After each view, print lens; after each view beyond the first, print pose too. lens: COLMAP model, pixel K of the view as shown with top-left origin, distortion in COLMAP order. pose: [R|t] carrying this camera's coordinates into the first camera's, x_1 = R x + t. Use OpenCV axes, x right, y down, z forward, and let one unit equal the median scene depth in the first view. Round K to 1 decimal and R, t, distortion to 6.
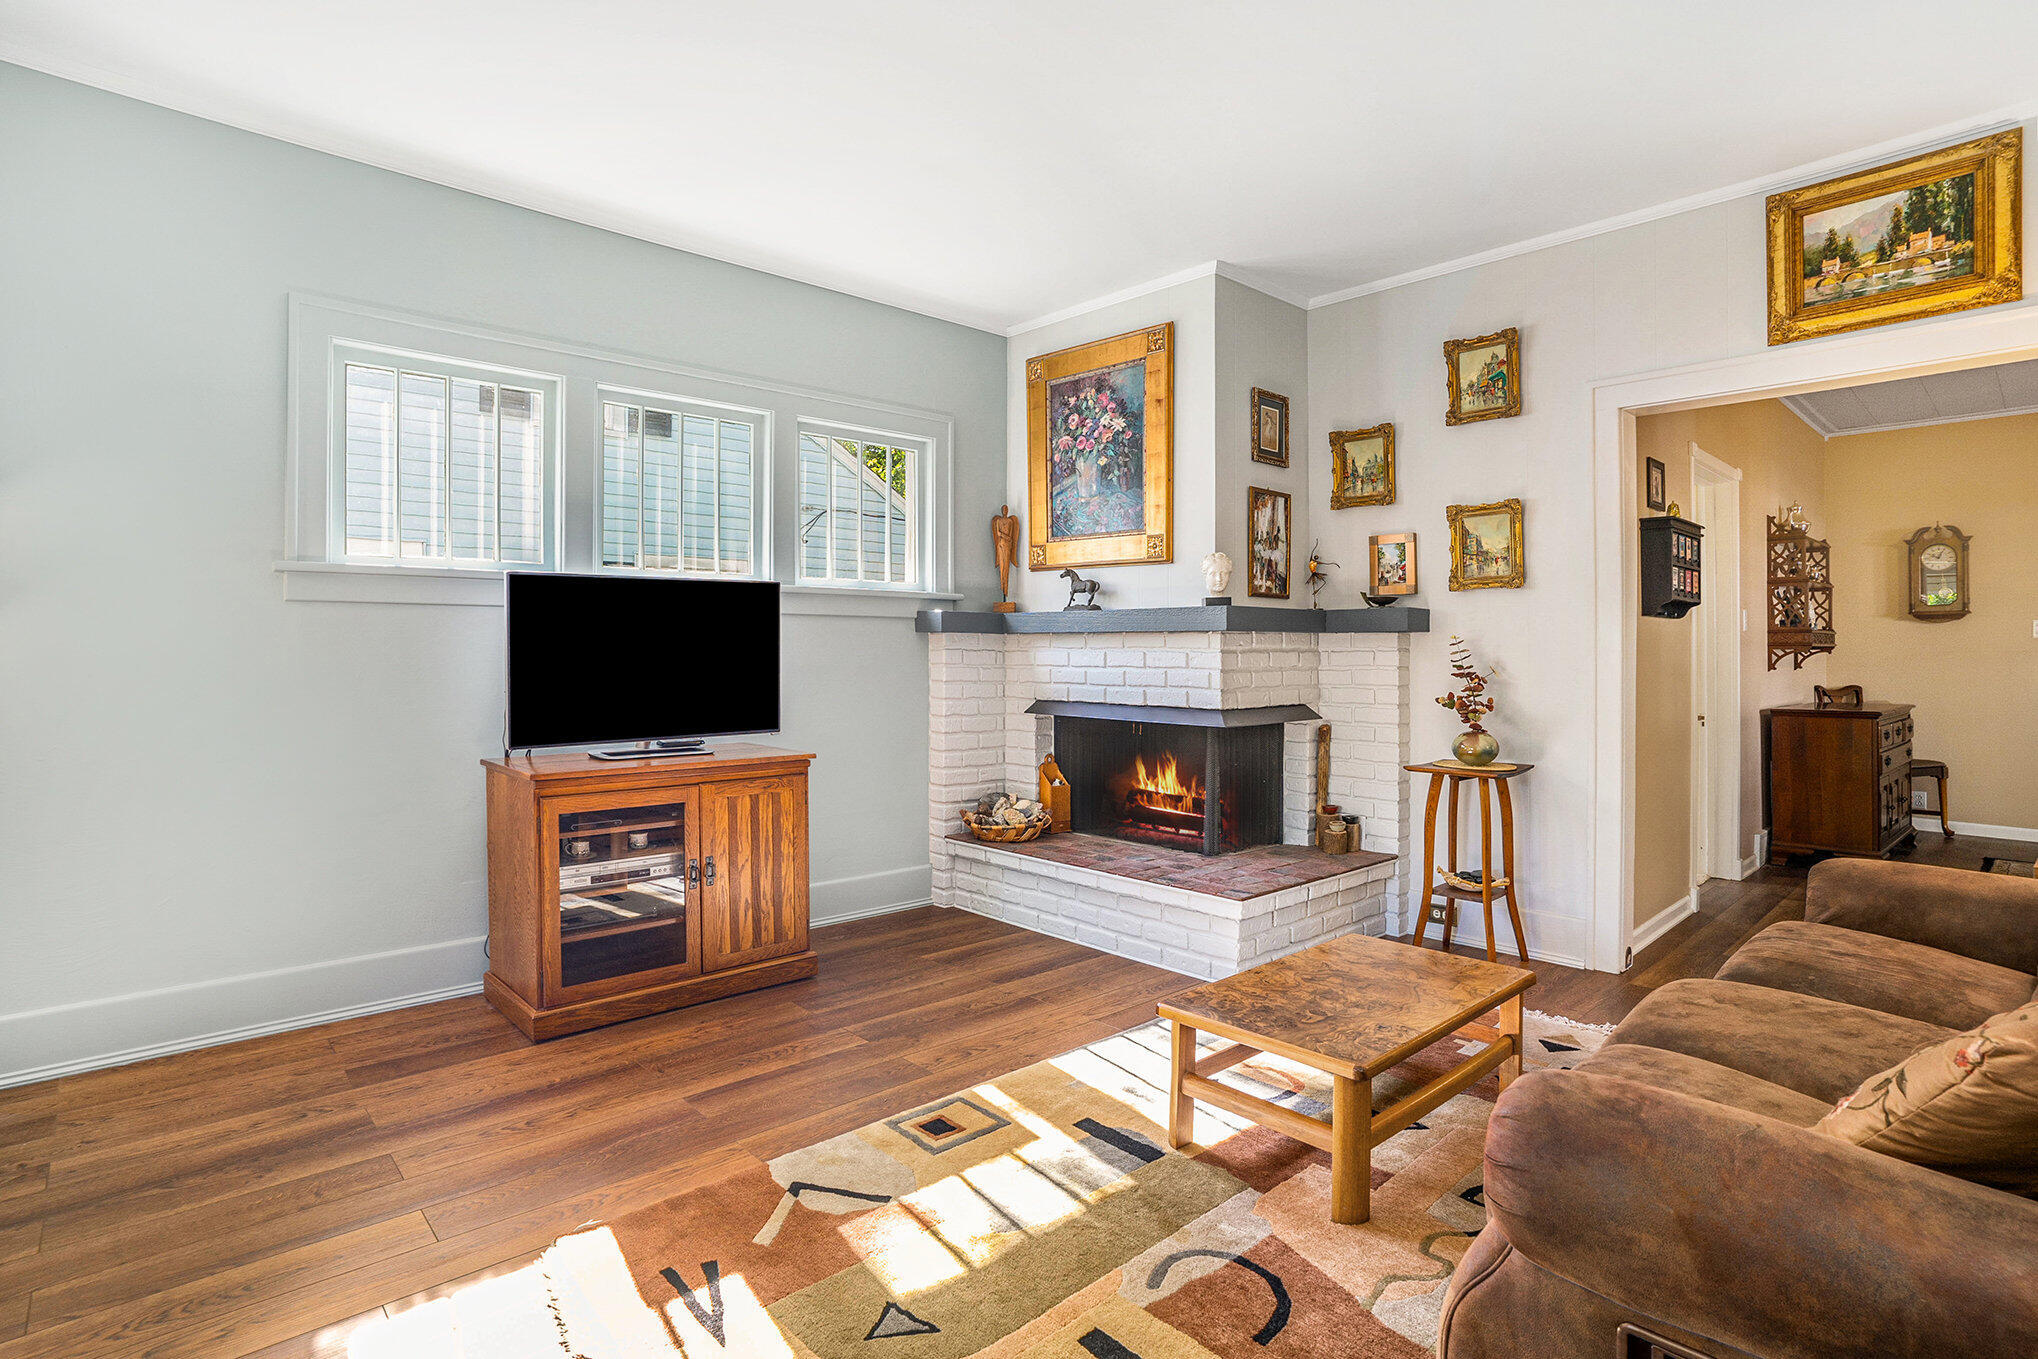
lens RADIAL K [[1007.7, 0, 1016.9], [0, 1007.7, 671.0], [0, 0, 1]] dist [-0.075038, 0.030286]
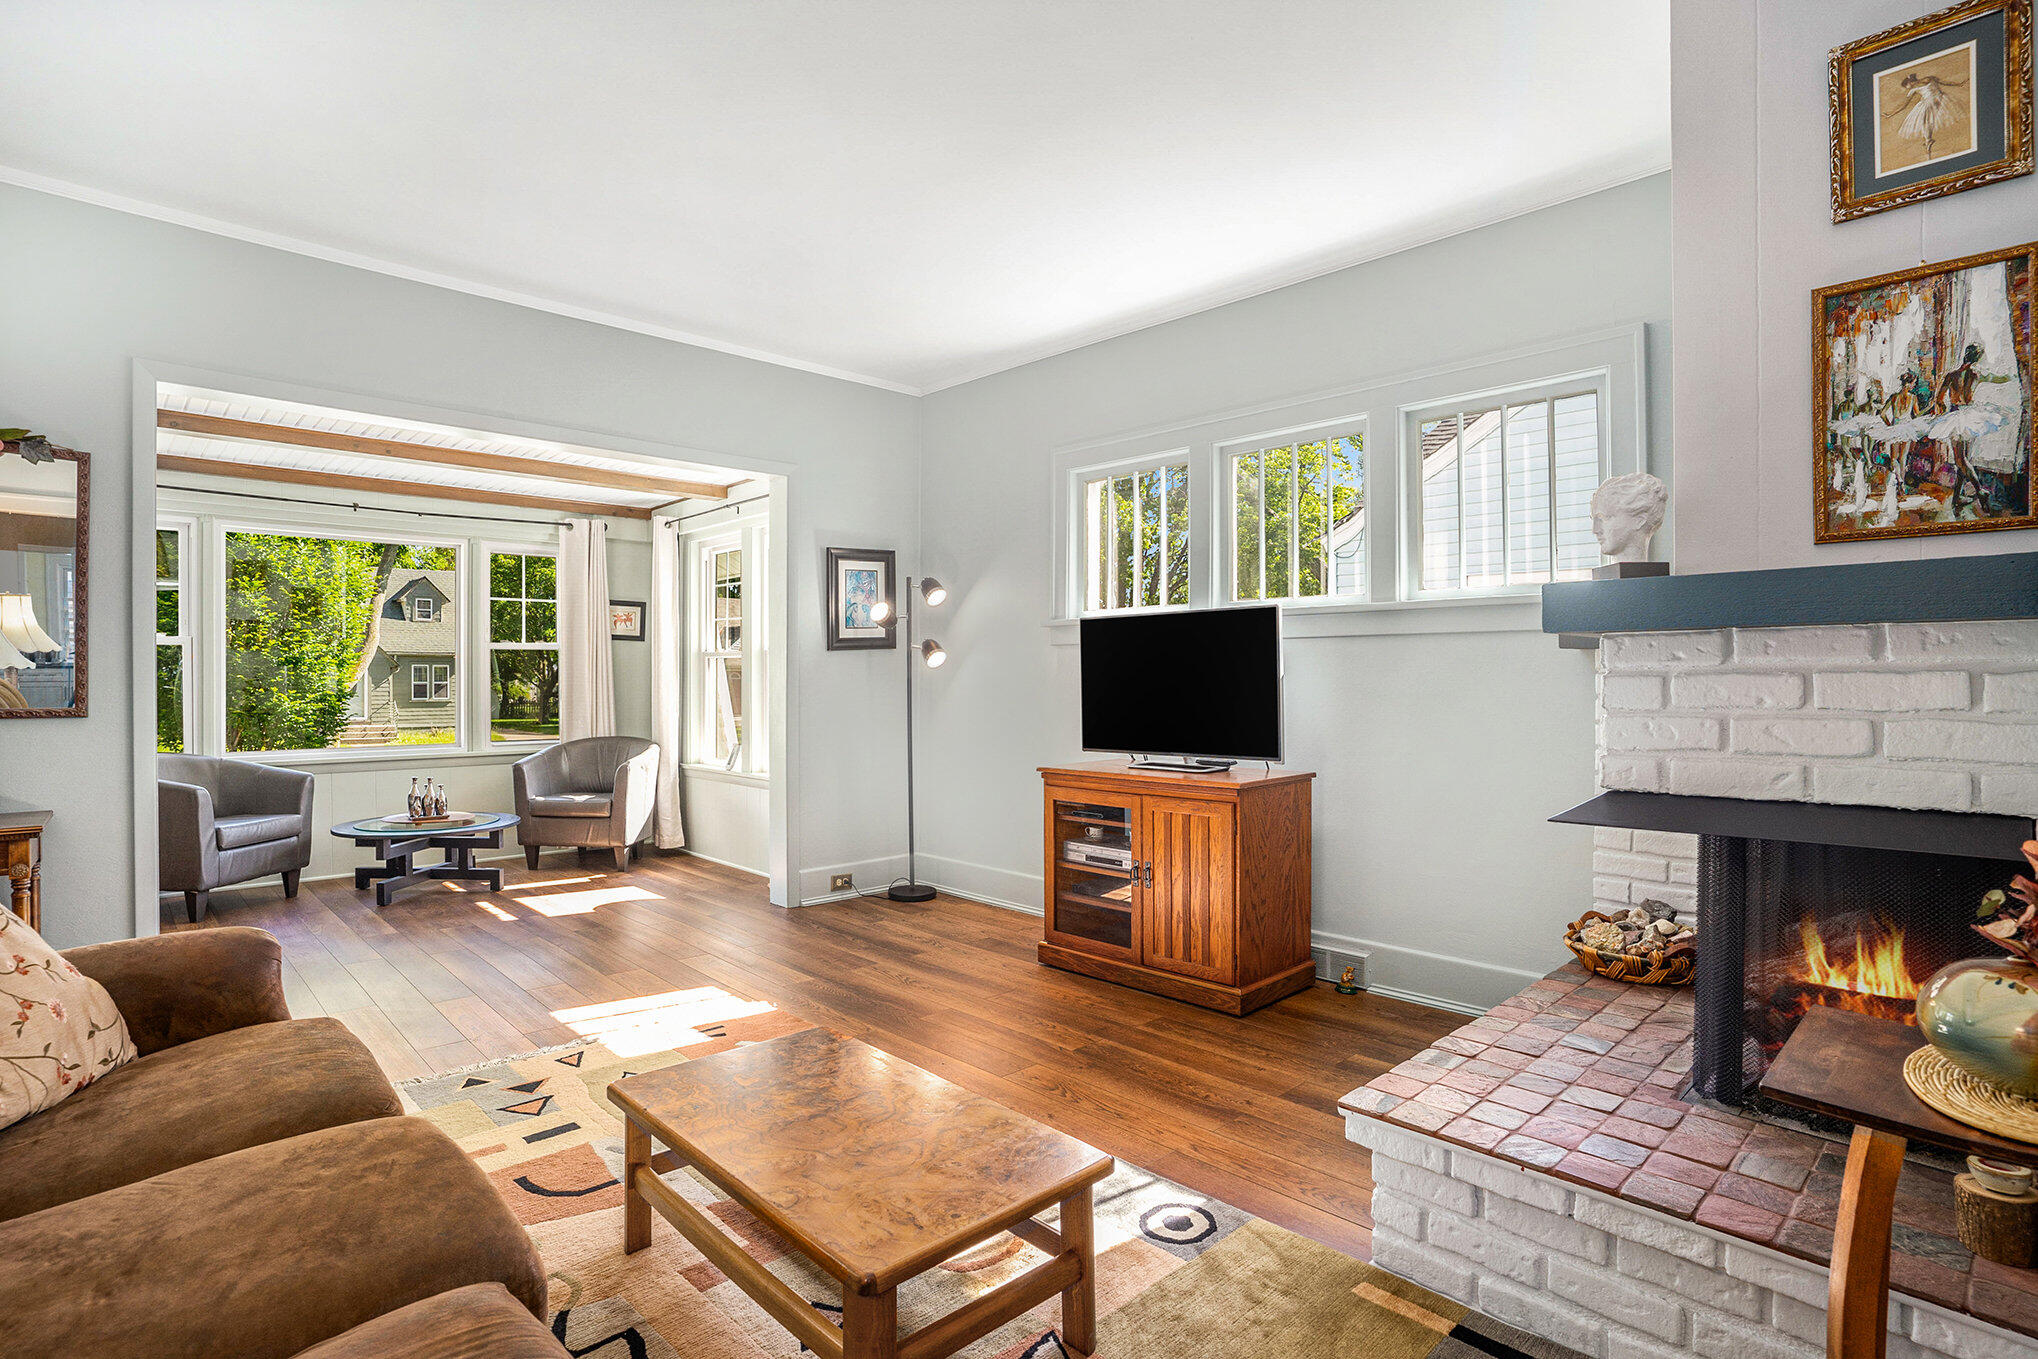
lens RADIAL K [[1029.0, 0, 1021.7], [0, 1029.0, 688.0], [0, 0, 1]] dist [-0.077220, 0.034459]
pose [[0.023811, 0.006168, -0.999697, 0.731619], [-0.016808, 0.999842, 0.005769, -0.010686], [0.999575, 0.016666, 0.023911, 0.729608]]
